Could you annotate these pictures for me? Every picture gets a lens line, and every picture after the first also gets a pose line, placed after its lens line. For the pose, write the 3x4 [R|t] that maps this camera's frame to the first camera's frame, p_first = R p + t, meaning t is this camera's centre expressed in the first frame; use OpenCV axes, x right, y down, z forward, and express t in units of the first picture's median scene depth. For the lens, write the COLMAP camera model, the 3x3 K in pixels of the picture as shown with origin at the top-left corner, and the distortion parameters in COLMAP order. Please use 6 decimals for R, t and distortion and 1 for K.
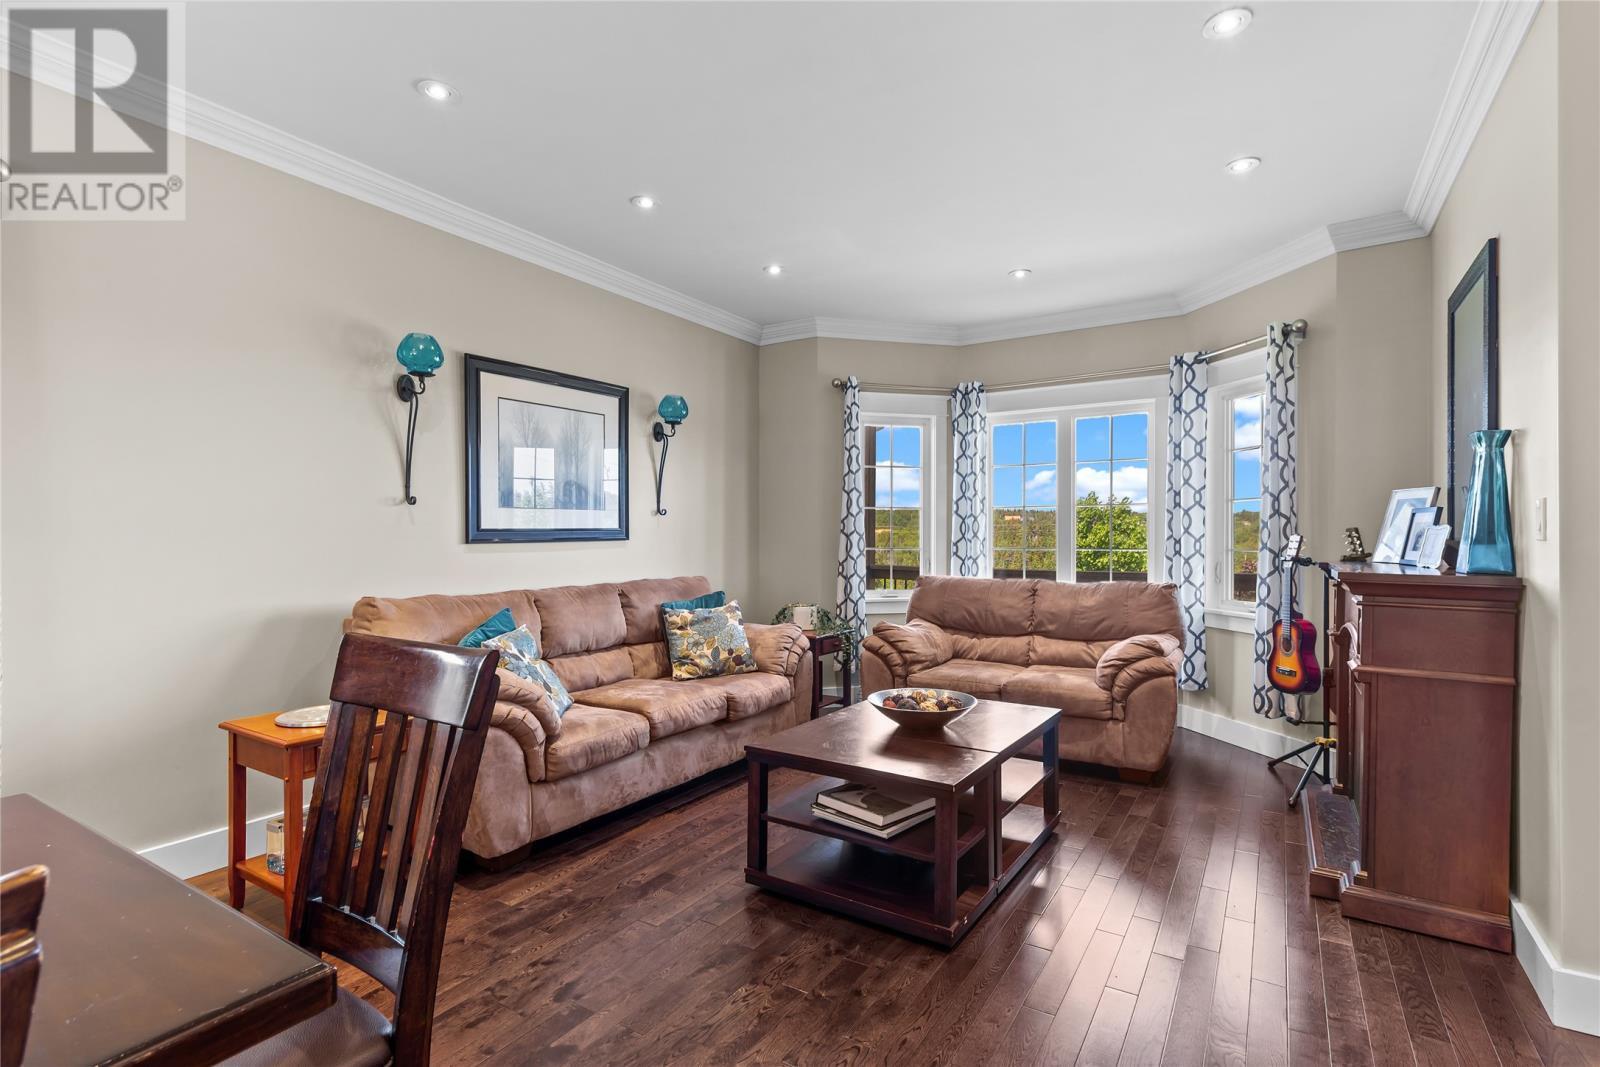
lens RADIAL K [[760.2, 0, 811.7], [0, 760.2, 542.5], [0, 0, 1]] dist [0.001069, 0.001327]
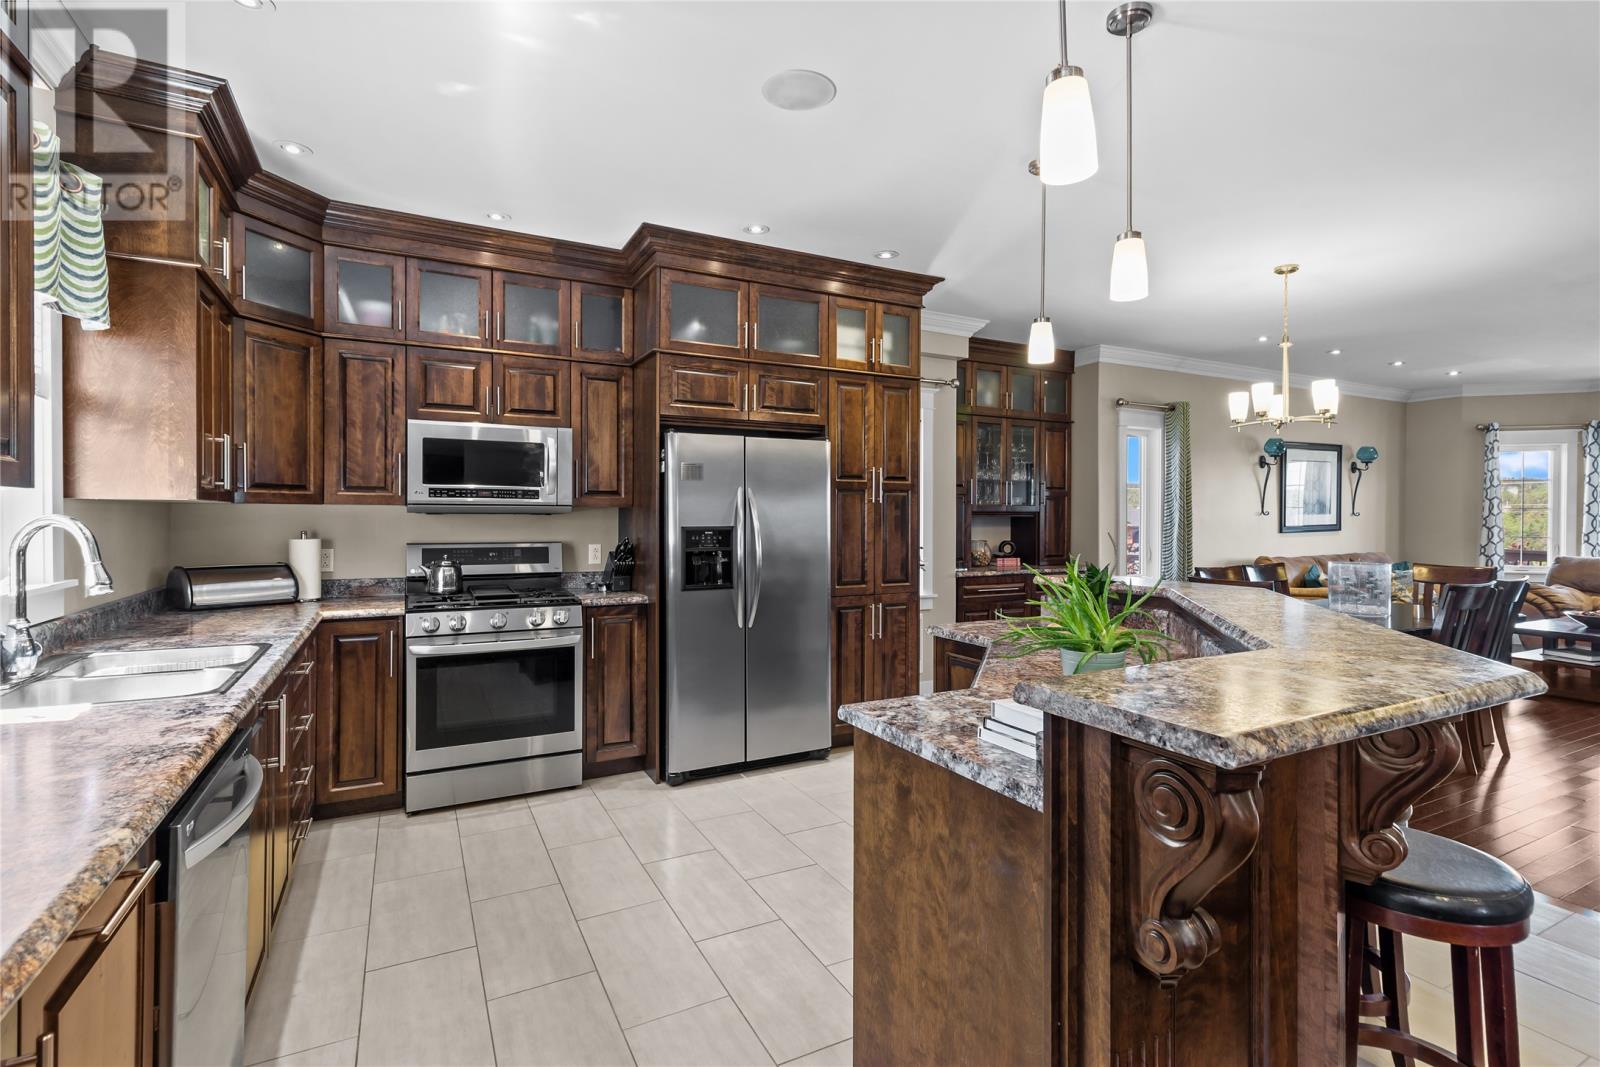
lens RADIAL K [[760.2, 0, 799.8], [0, 760.2, 521.4], [0, 0, 1]] dist [0.001069, 0.001327]
pose [[0.860701, 0.005219, -0.509084, -0.571742], [-0.005334, 0.999985, 0.001235, -0.027461], [0.509083, 0.001652, 0.860716, -1.577951]]
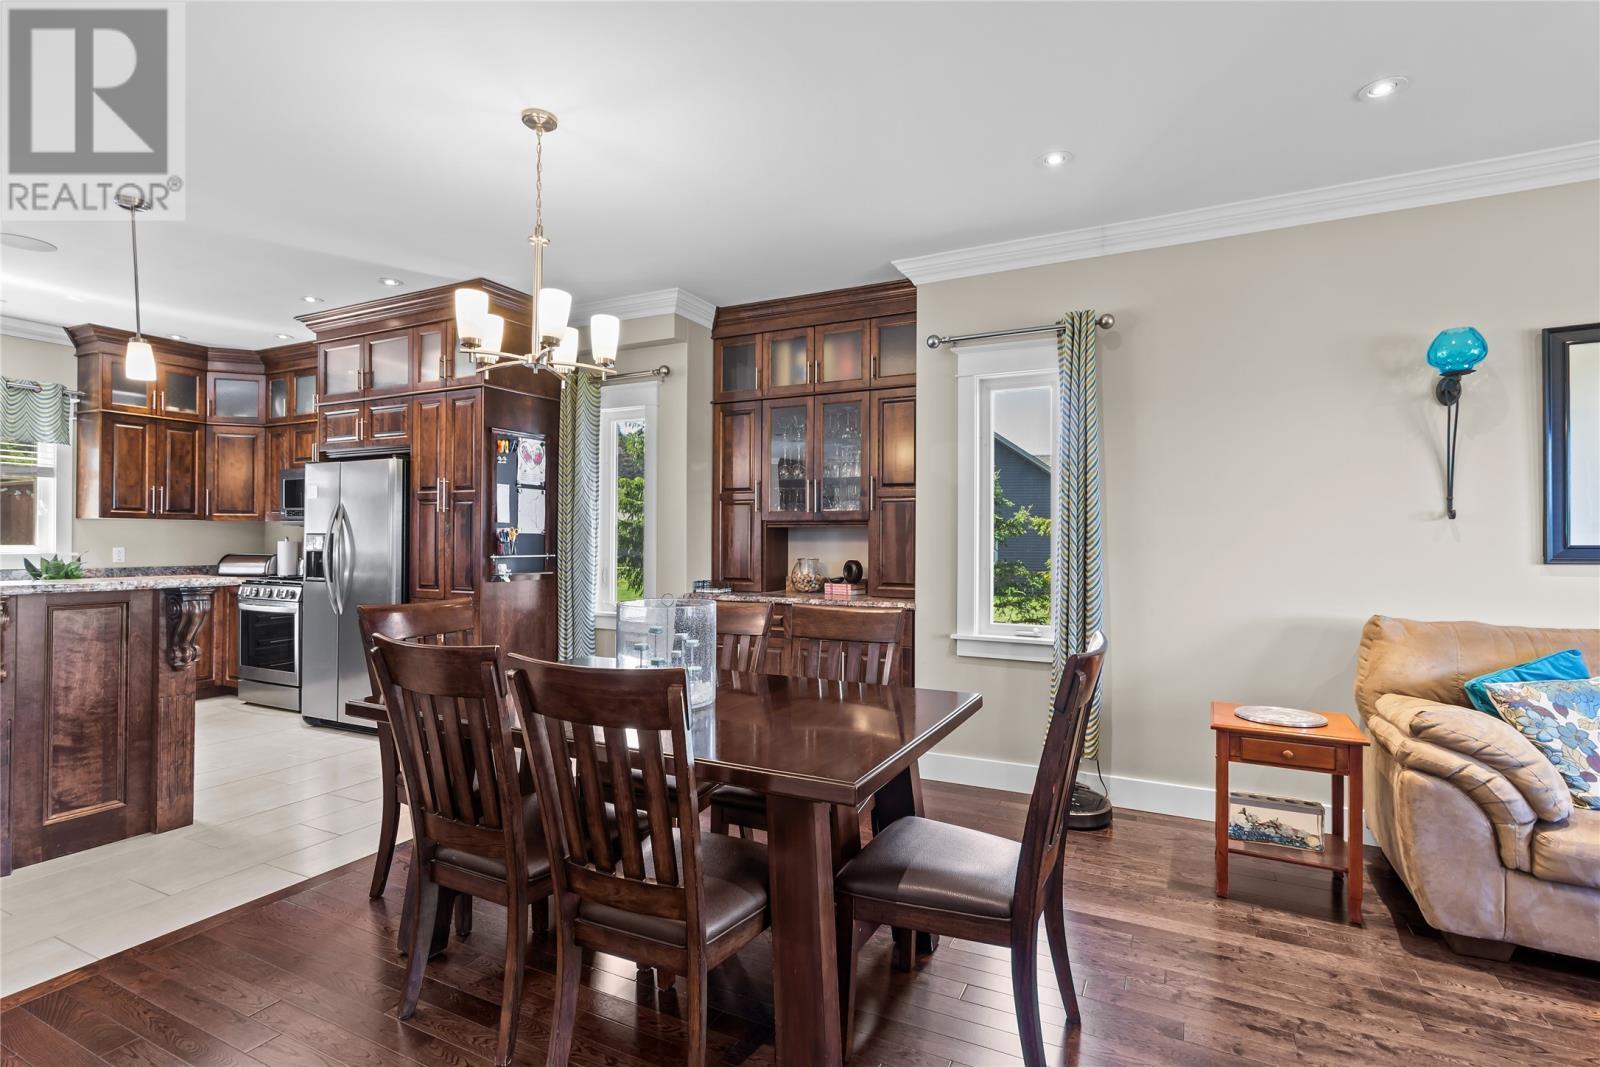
lens RADIAL K [[760.2, 0, 812.1], [0, 760.2, 537.9], [0, 0, 1]] dist [0.001069, 0.001327]
pose [[0.089883, -0.001893, -0.995951, 0.306254], [-0.011827, 0.999926, -0.002968, -0.016029], [0.995882, 0.012046, 0.089854, 0.166848]]
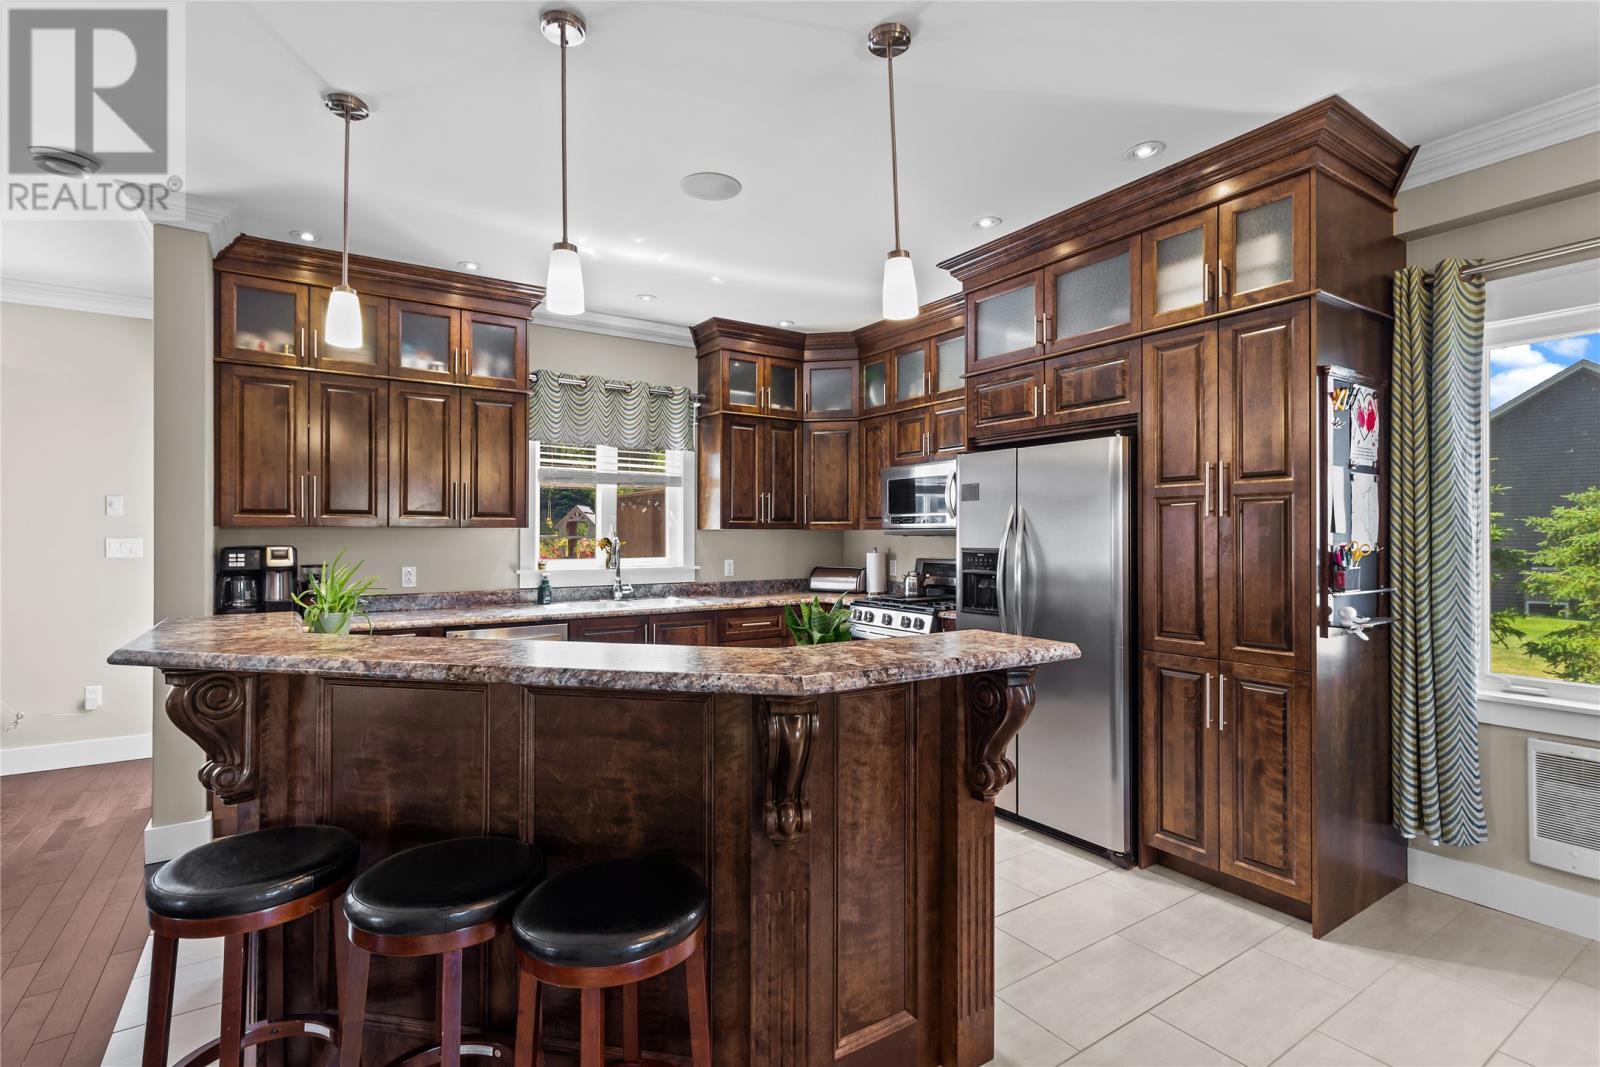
lens RADIAL K [[760.2, 0, 806.1], [0, 760.2, 535.0], [0, 0, 1]] dist [0.001069, 0.001327]
pose [[-0.415438, -0.002175, -0.909619, -0.170186], [-0.006358, 0.999980, 0.000513, -0.035923], [0.909599, 0.005996, -0.415443, -0.440012]]
